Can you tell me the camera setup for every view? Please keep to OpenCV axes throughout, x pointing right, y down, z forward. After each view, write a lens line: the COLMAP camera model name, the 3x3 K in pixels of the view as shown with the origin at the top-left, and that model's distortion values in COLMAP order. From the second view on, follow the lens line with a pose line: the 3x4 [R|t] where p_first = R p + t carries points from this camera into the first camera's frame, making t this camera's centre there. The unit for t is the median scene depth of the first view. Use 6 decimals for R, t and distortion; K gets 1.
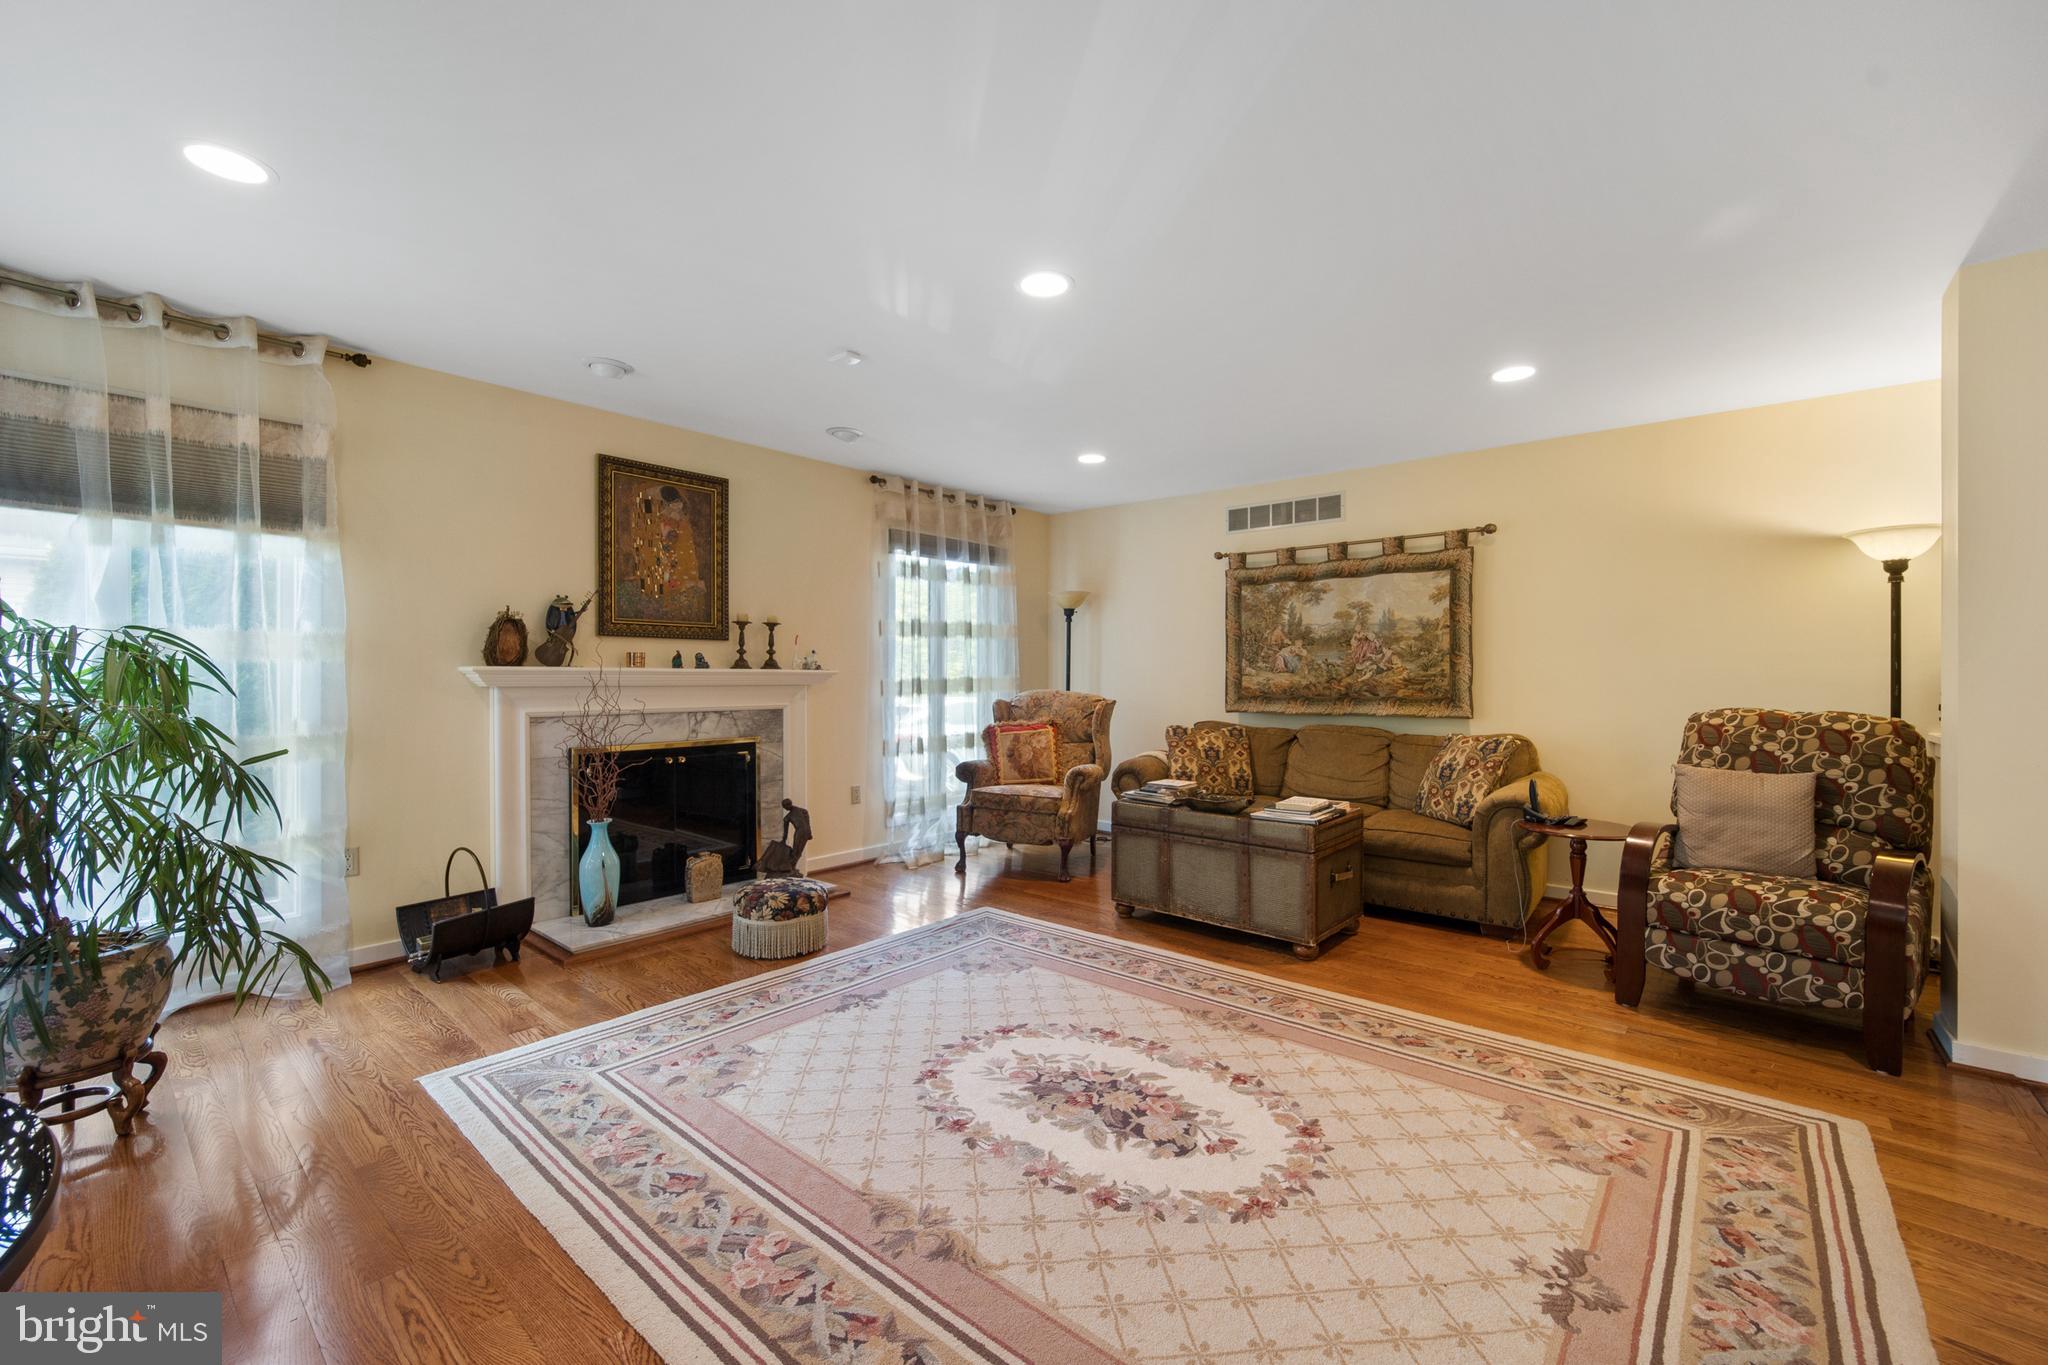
lens RADIAL K [[837.3, 0, 1032.6], [0, 837.3, 679.9], [0, 0, 1]] dist [-0.003234, -0.000798]
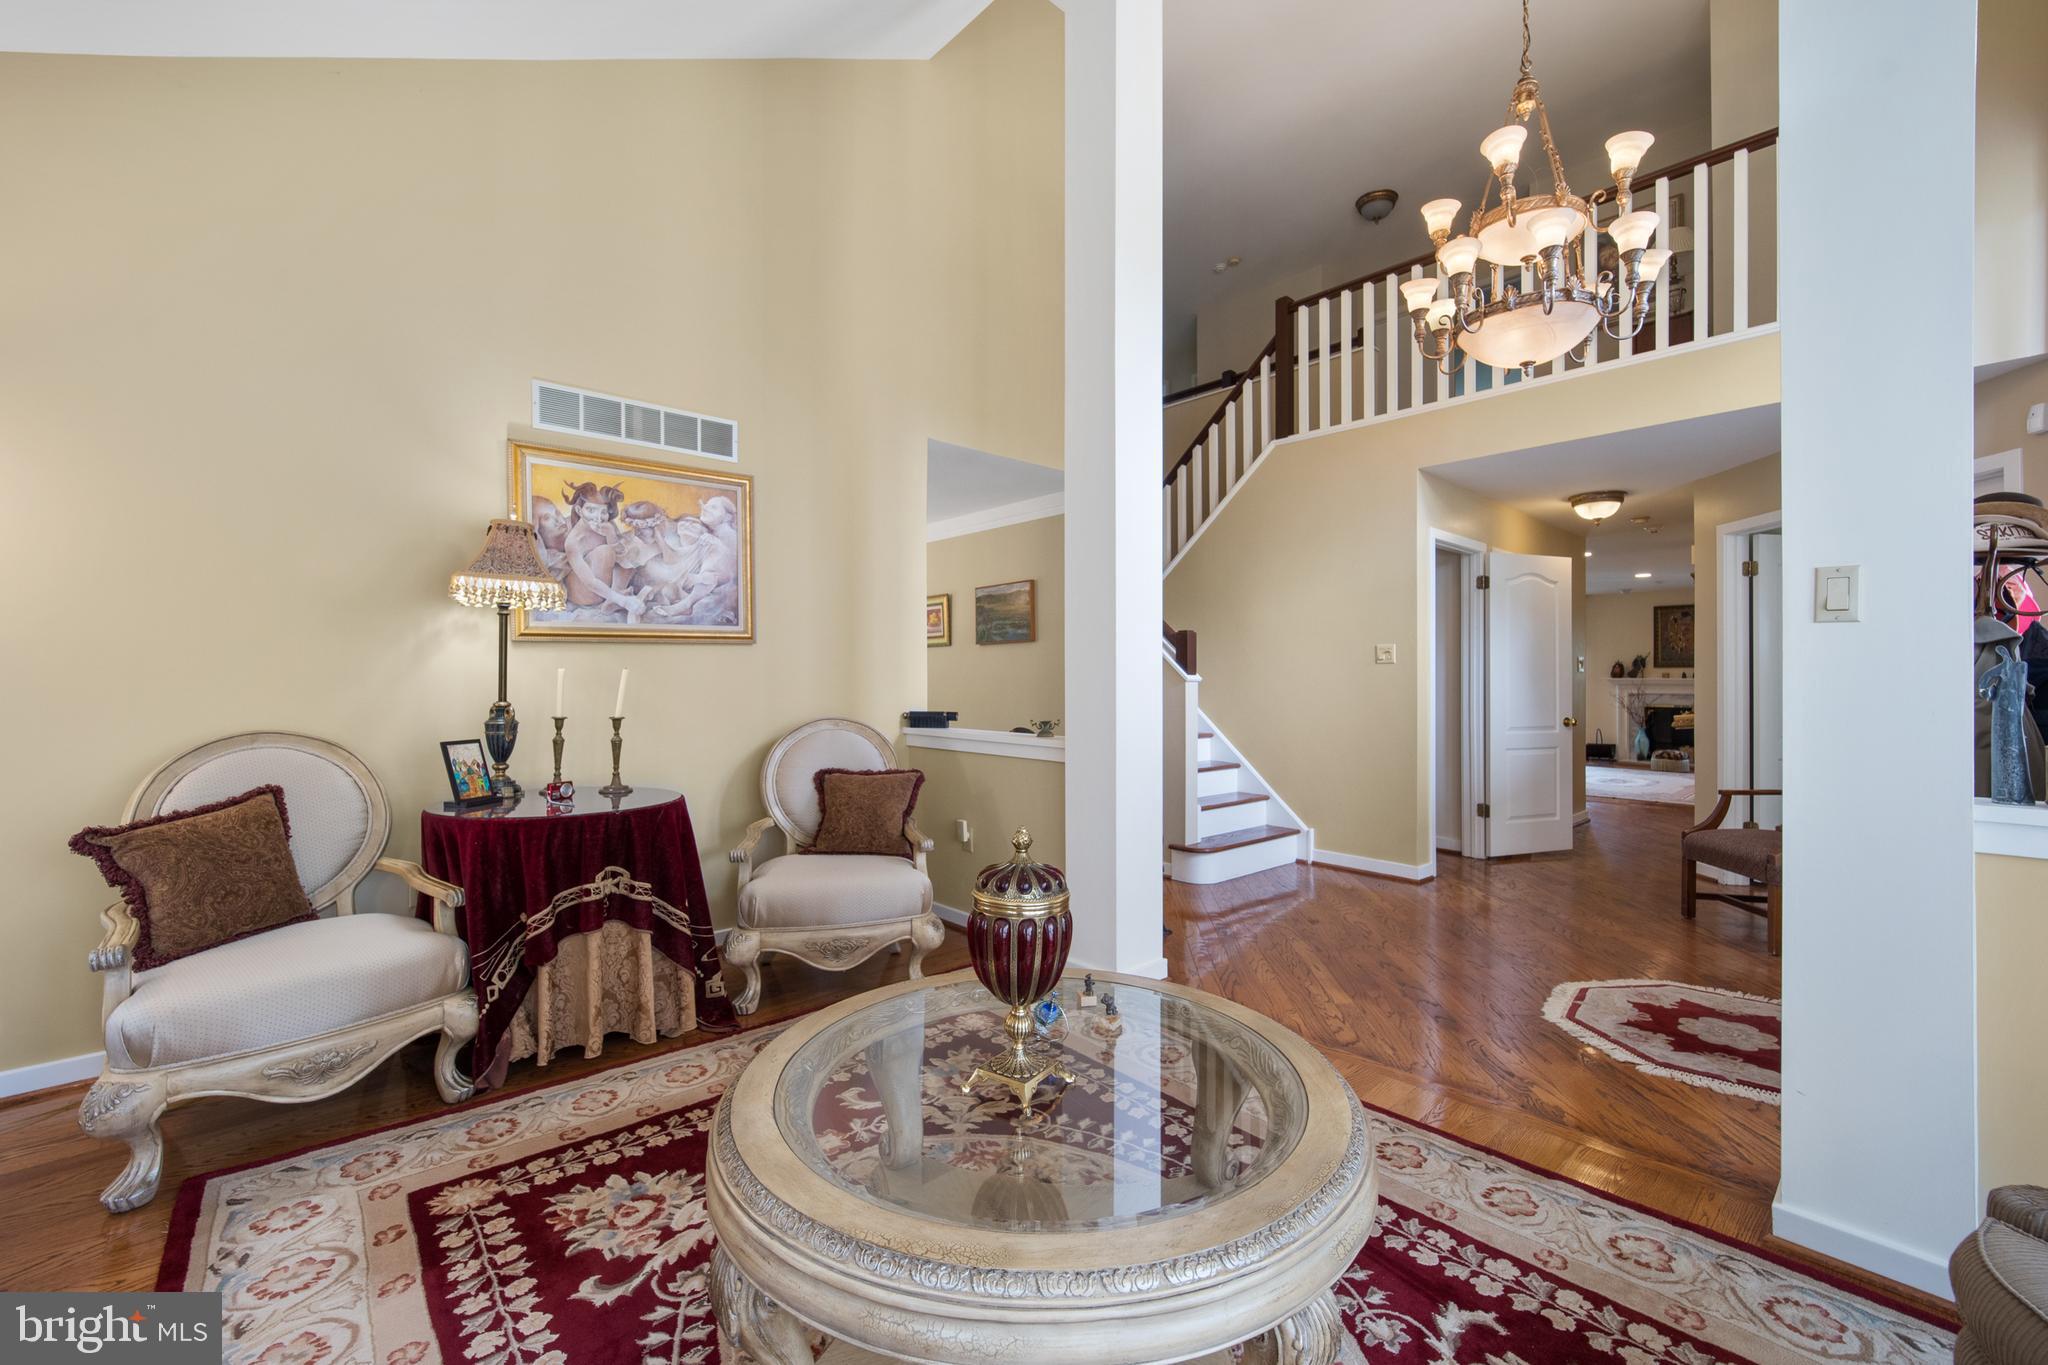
lens RADIAL K [[837.3, 0, 1025.8], [0, 837.3, 678.3], [0, 0, 1]] dist [-0.003234, -0.000798]
pose [[-0.143638, -0.004746, -0.989619, 3.728699], [-0.005476, 0.999977, -0.004000, 0.013425], [0.989615, 0.004845, -0.143661, -1.066177]]
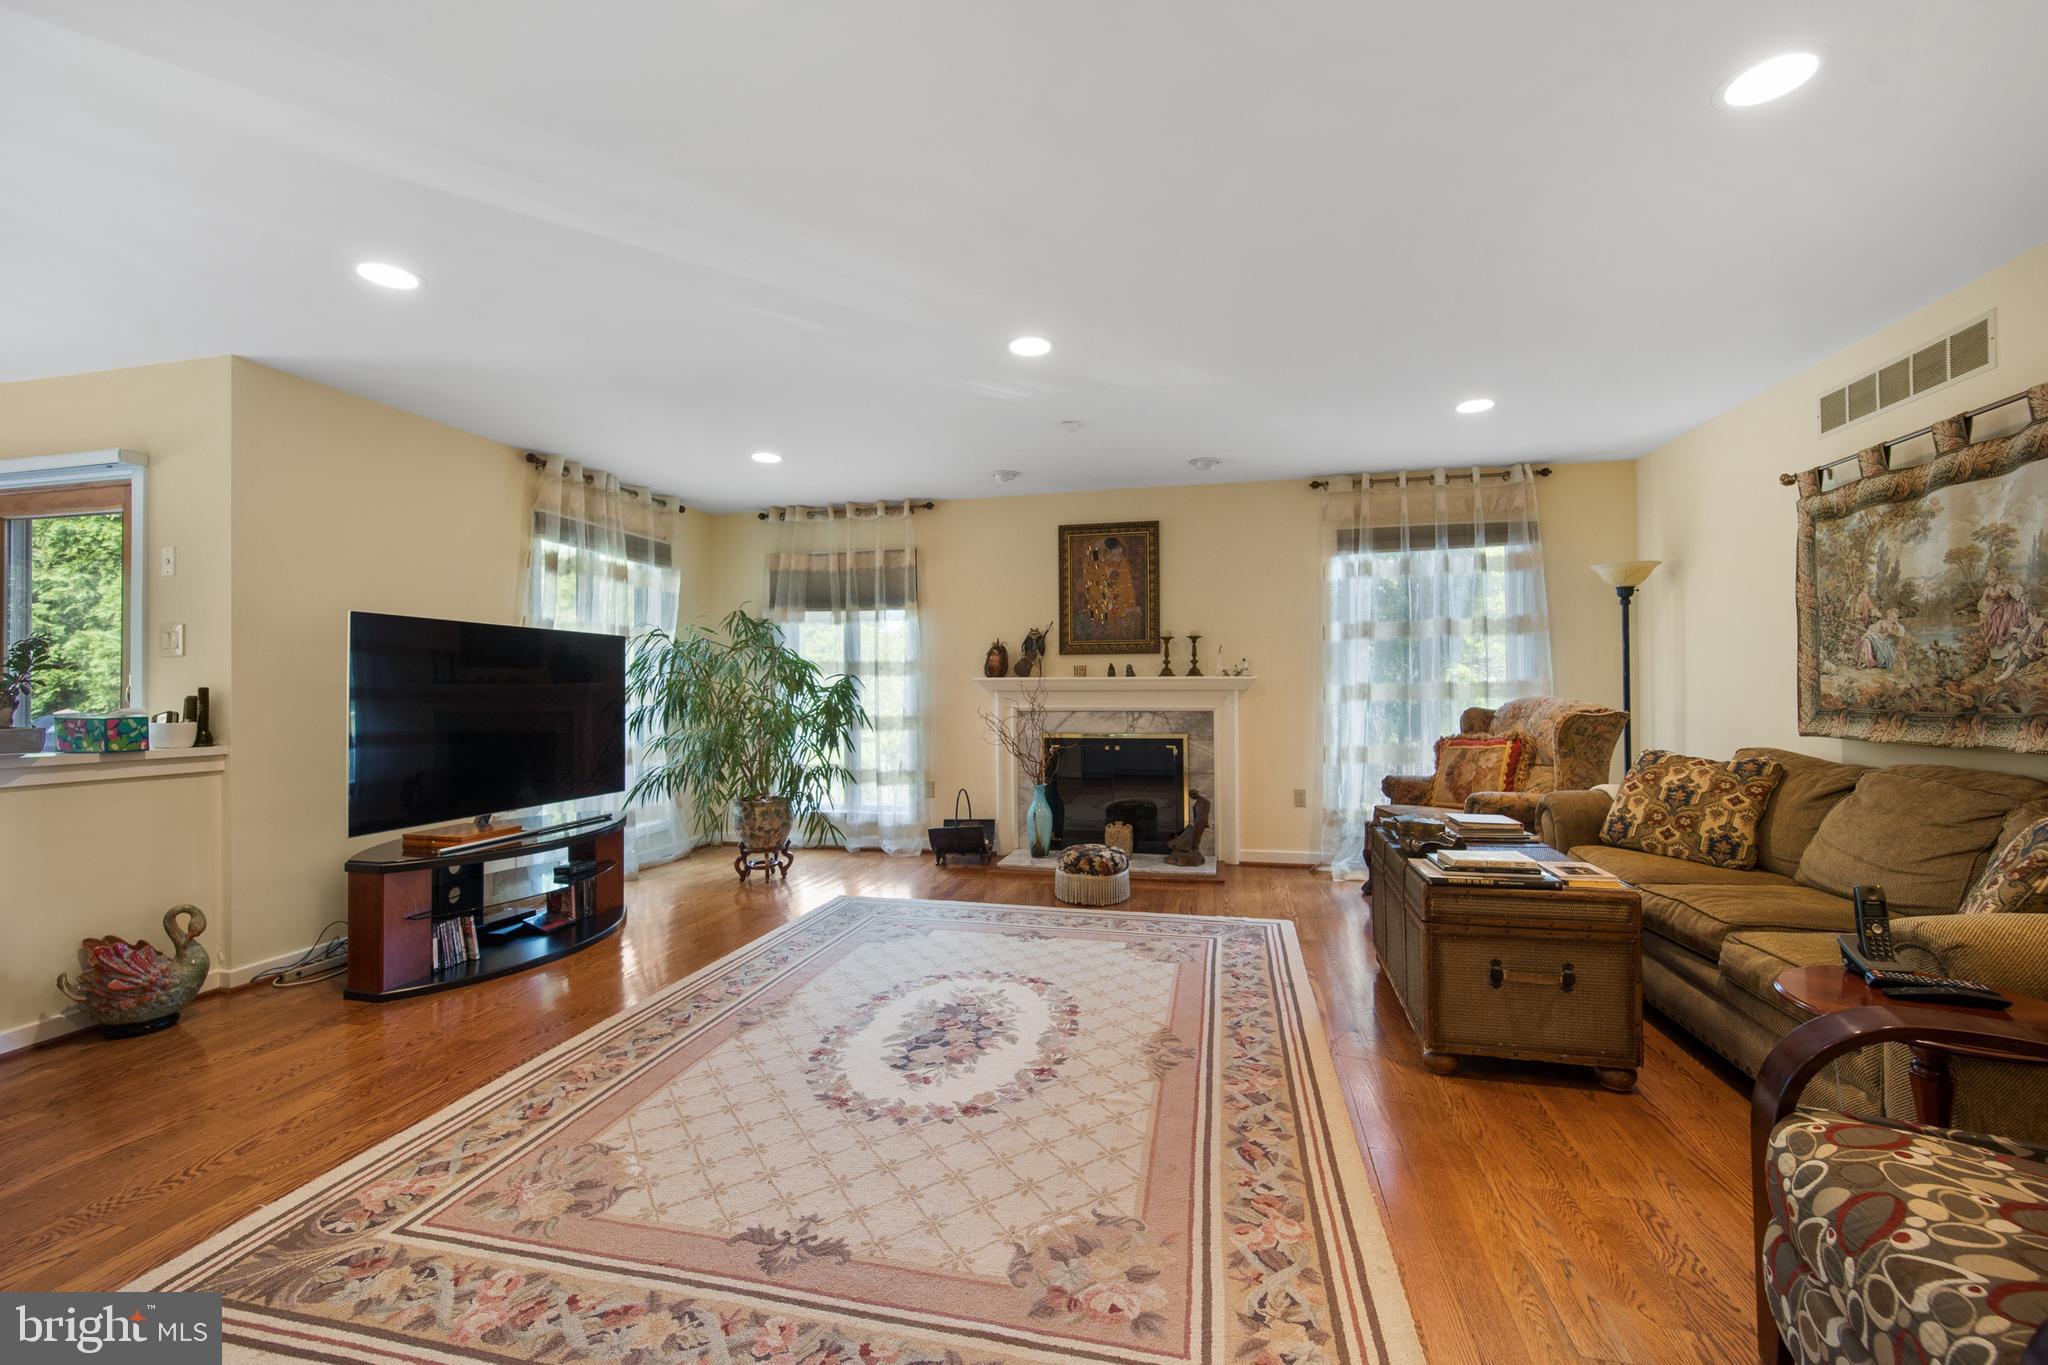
lens RADIAL K [[837.3, 0, 1031.9], [0, 837.3, 678.8], [0, 0, 1]] dist [-0.003234, -0.000798]
pose [[0.454812, -0.012229, -0.890504, 0.967208], [0.002100, 0.999918, -0.012659, 0.007447], [0.890585, 0.003887, 0.454800, 0.433435]]
